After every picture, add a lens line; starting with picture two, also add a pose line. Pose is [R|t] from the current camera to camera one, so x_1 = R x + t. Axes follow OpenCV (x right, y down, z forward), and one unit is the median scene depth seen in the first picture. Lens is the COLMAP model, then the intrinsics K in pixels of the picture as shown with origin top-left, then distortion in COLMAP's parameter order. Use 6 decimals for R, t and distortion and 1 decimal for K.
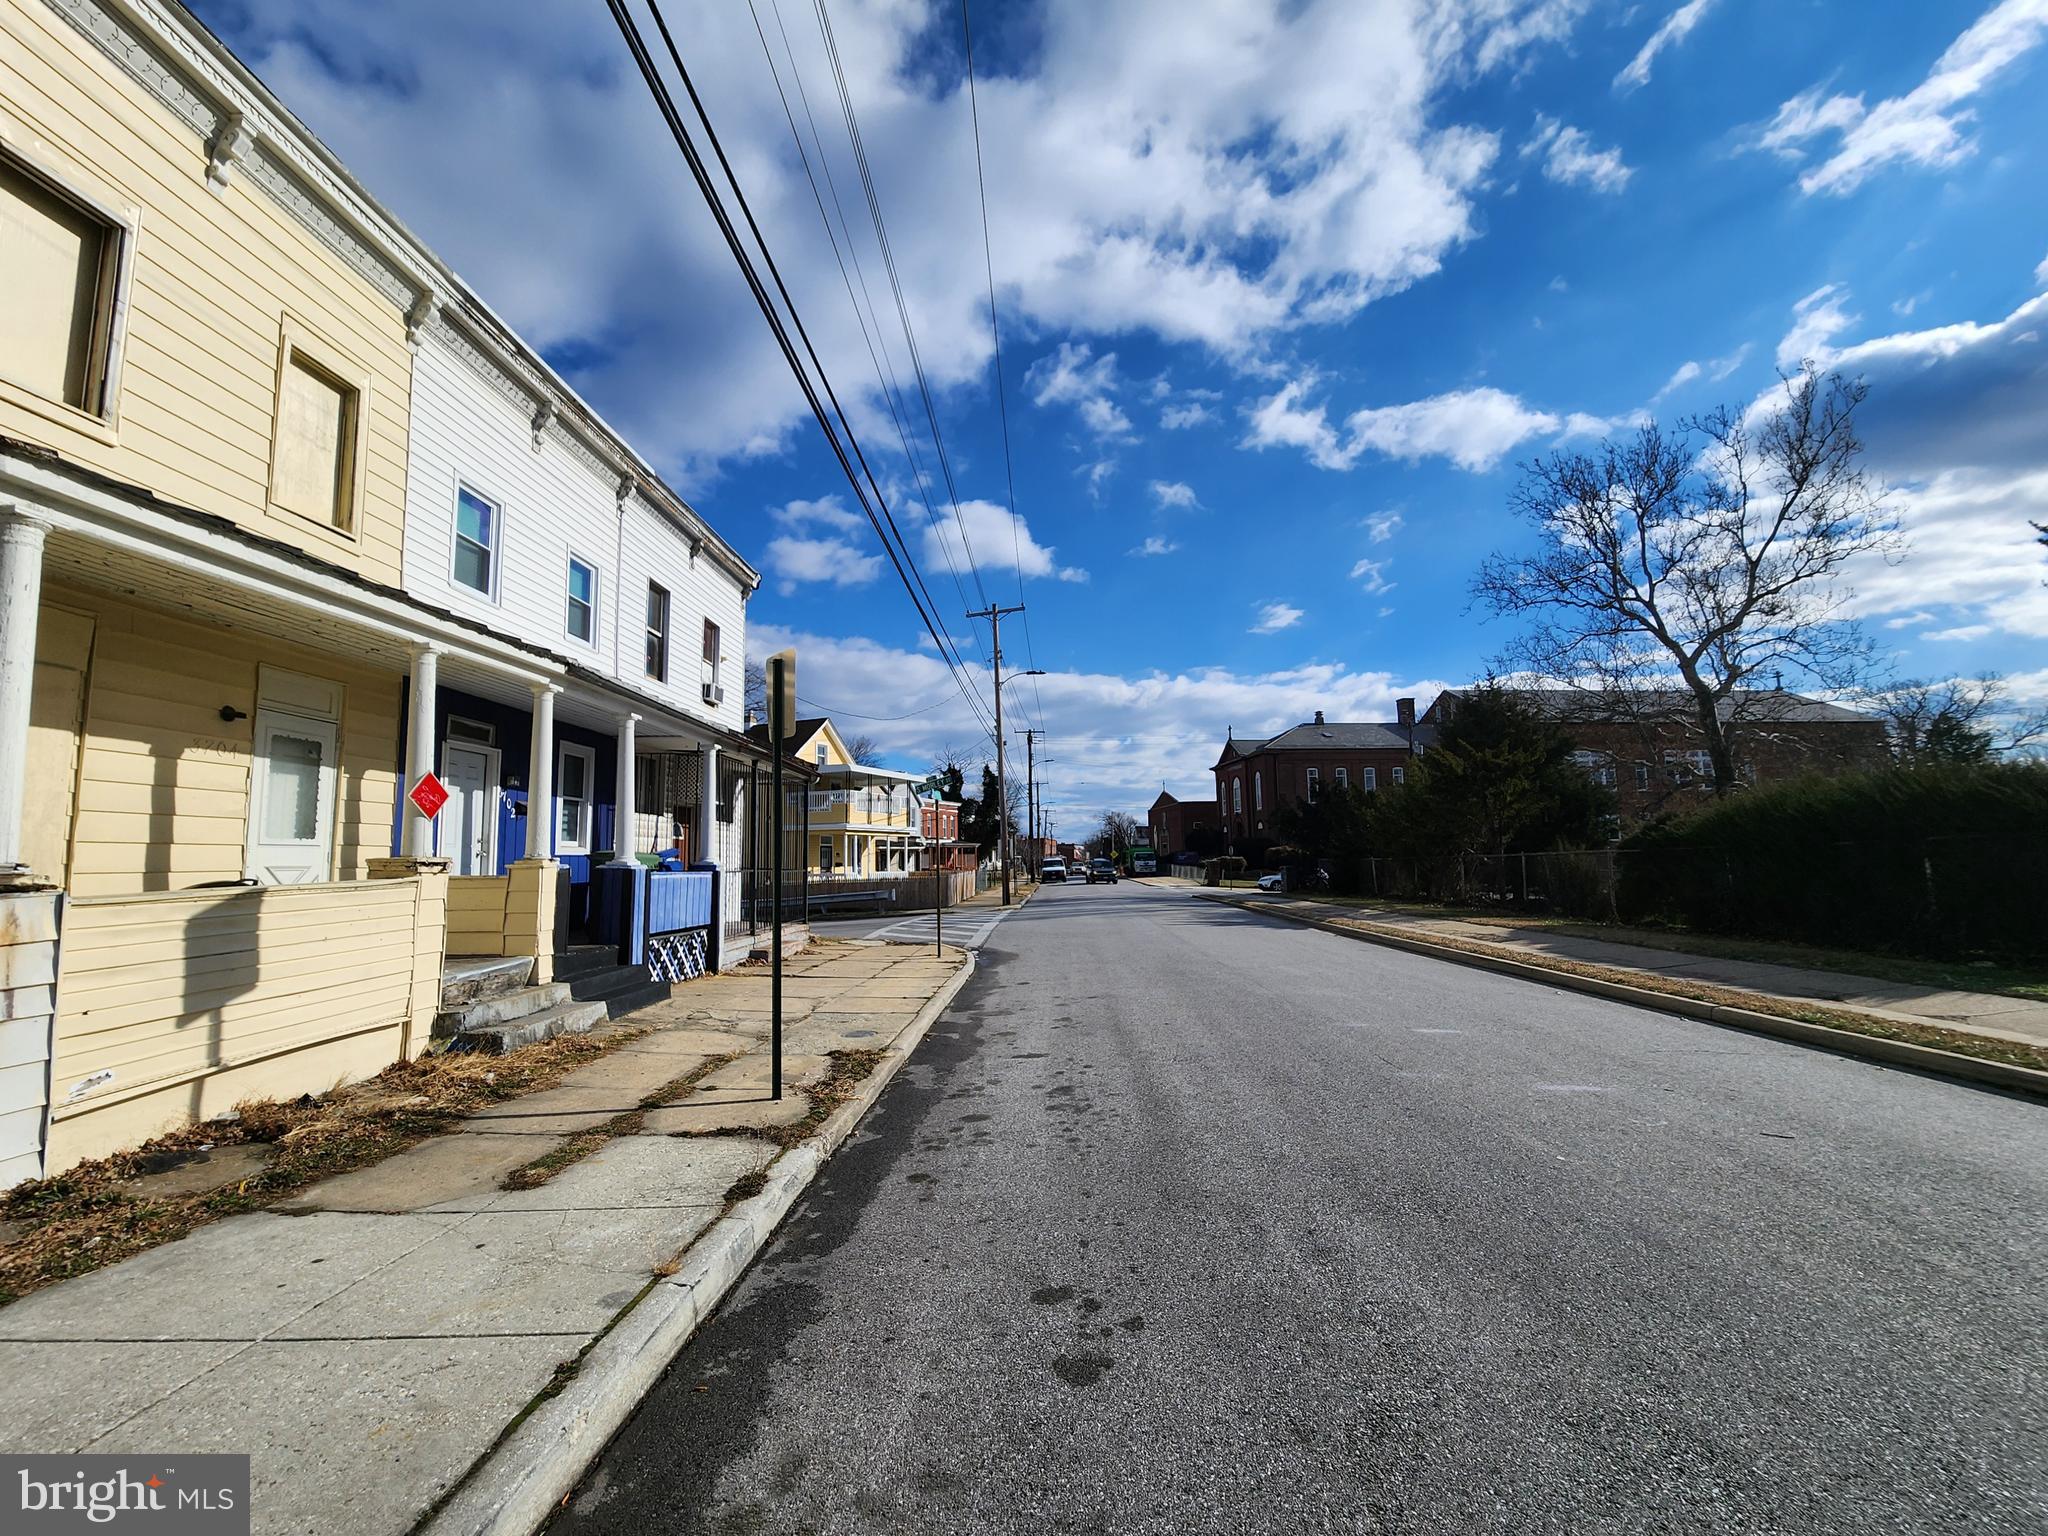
lens RADIAL K [[821.3, 0, 1024.0], [0, 821.3, 772.2], [0, 0, 1]] dist [-0.001549, -0.000271]
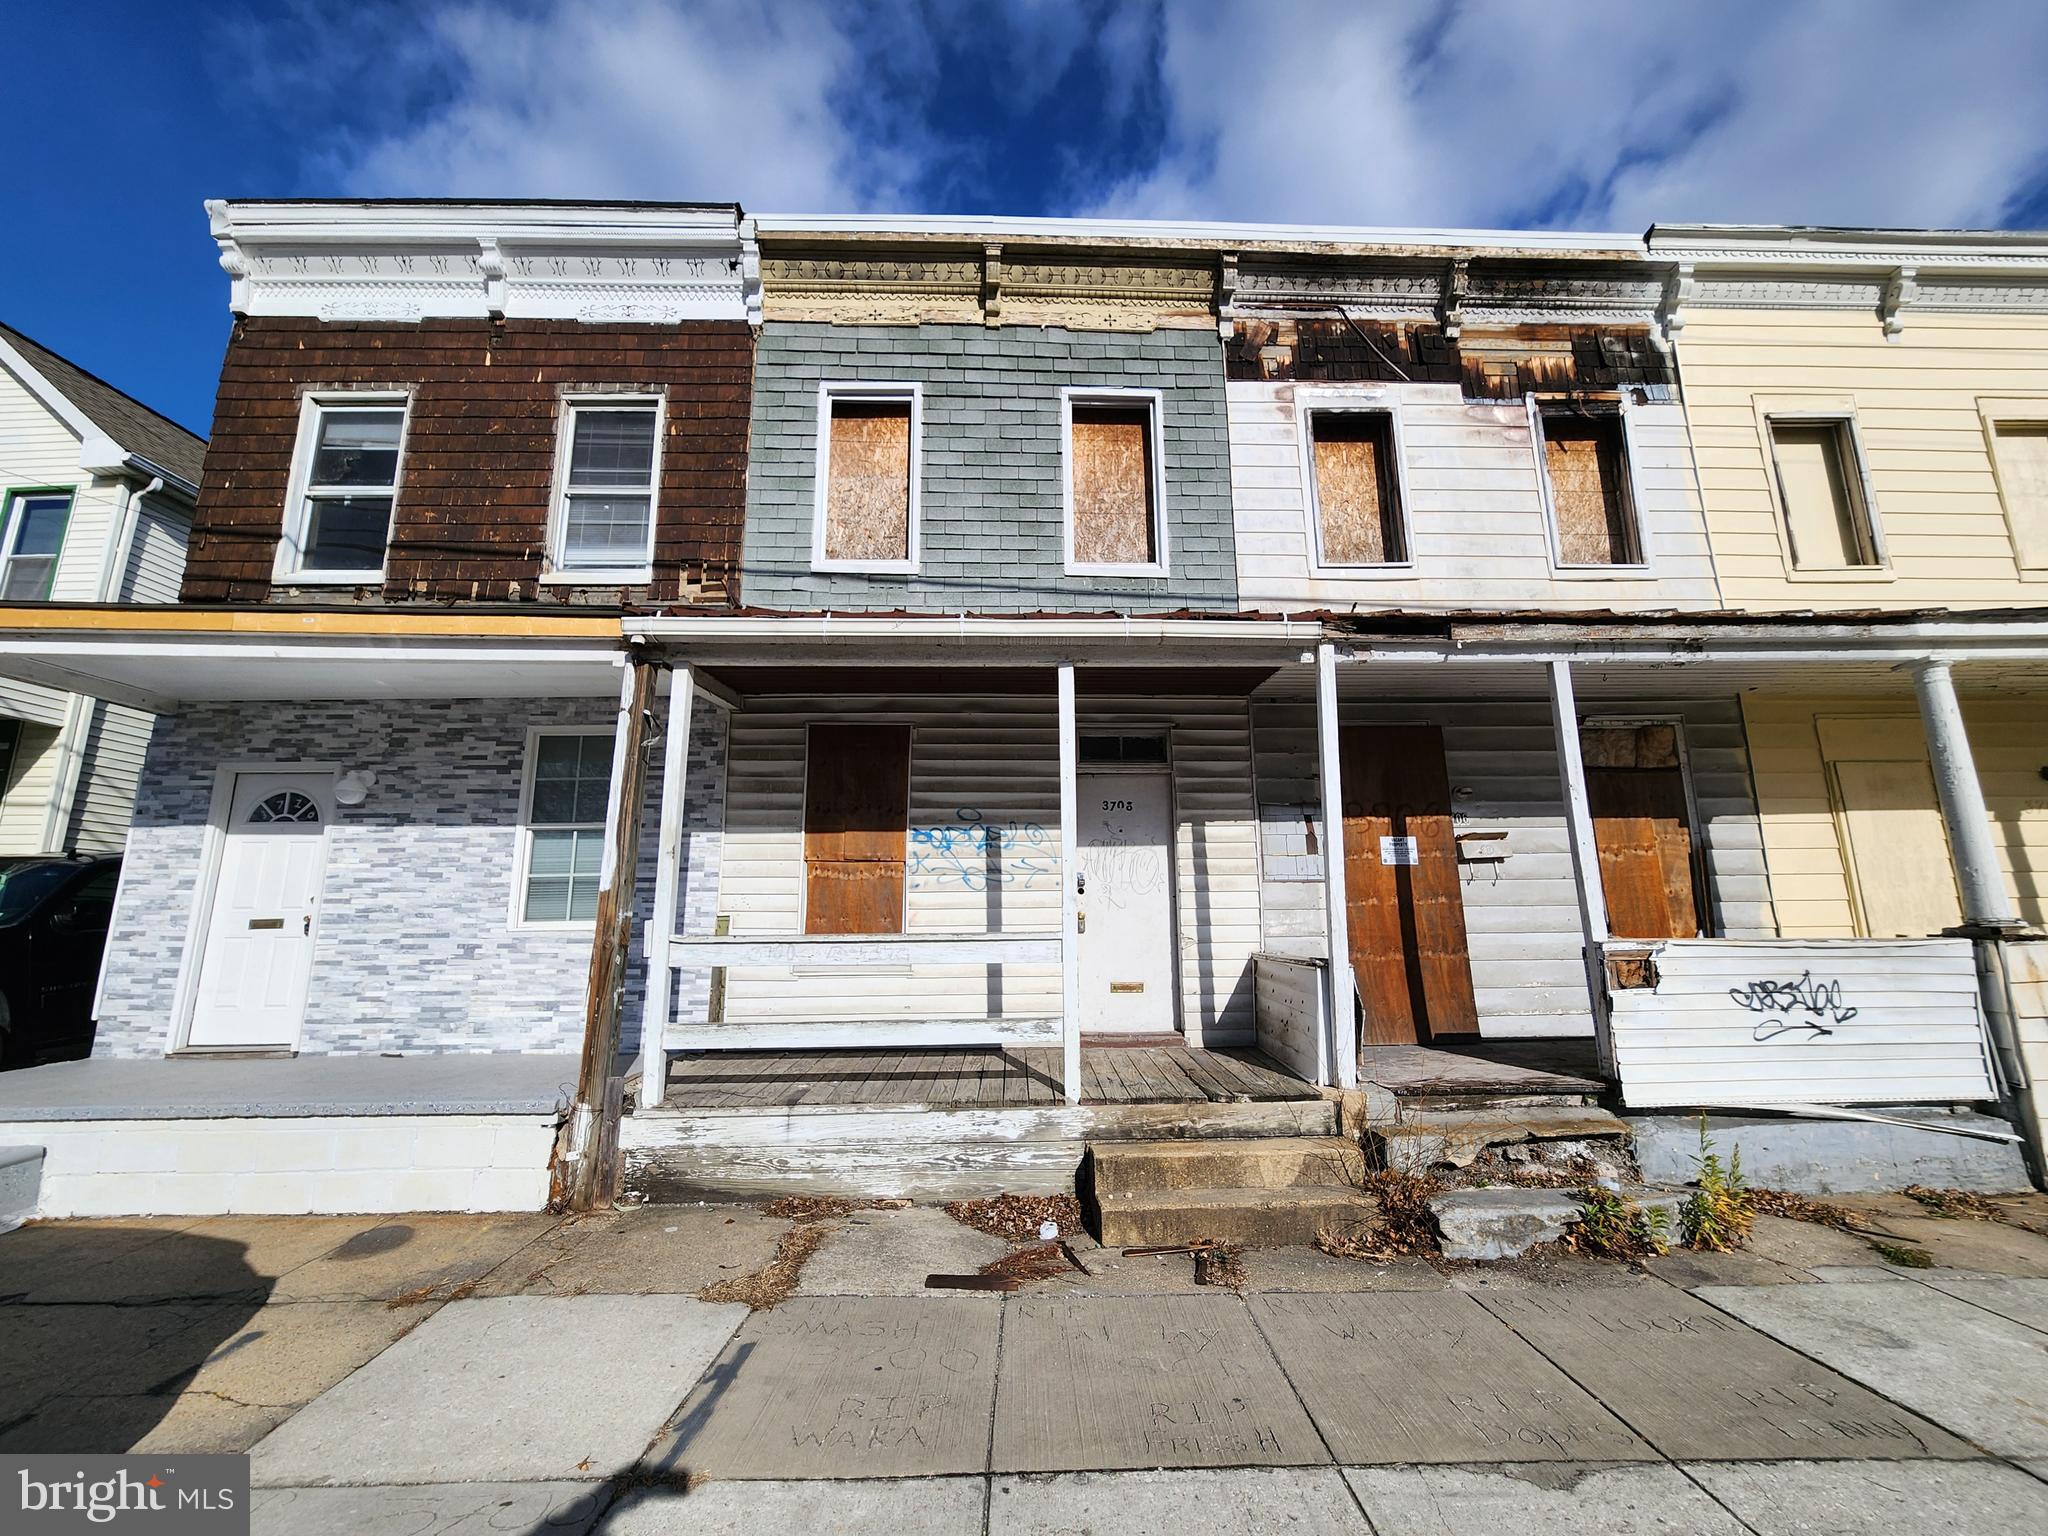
lens RADIAL K [[821.3, 0, 1025.2], [0, 821.3, 781.6], [0, 0, 1]] dist [-0.001549, -0.000271]
pose [[0.055914, -0.174321, -0.983100, -0.009836], [0.118767, 0.978811, -0.166805, -0.041609], [0.991347, -0.107434, 0.075433, -0.387460]]
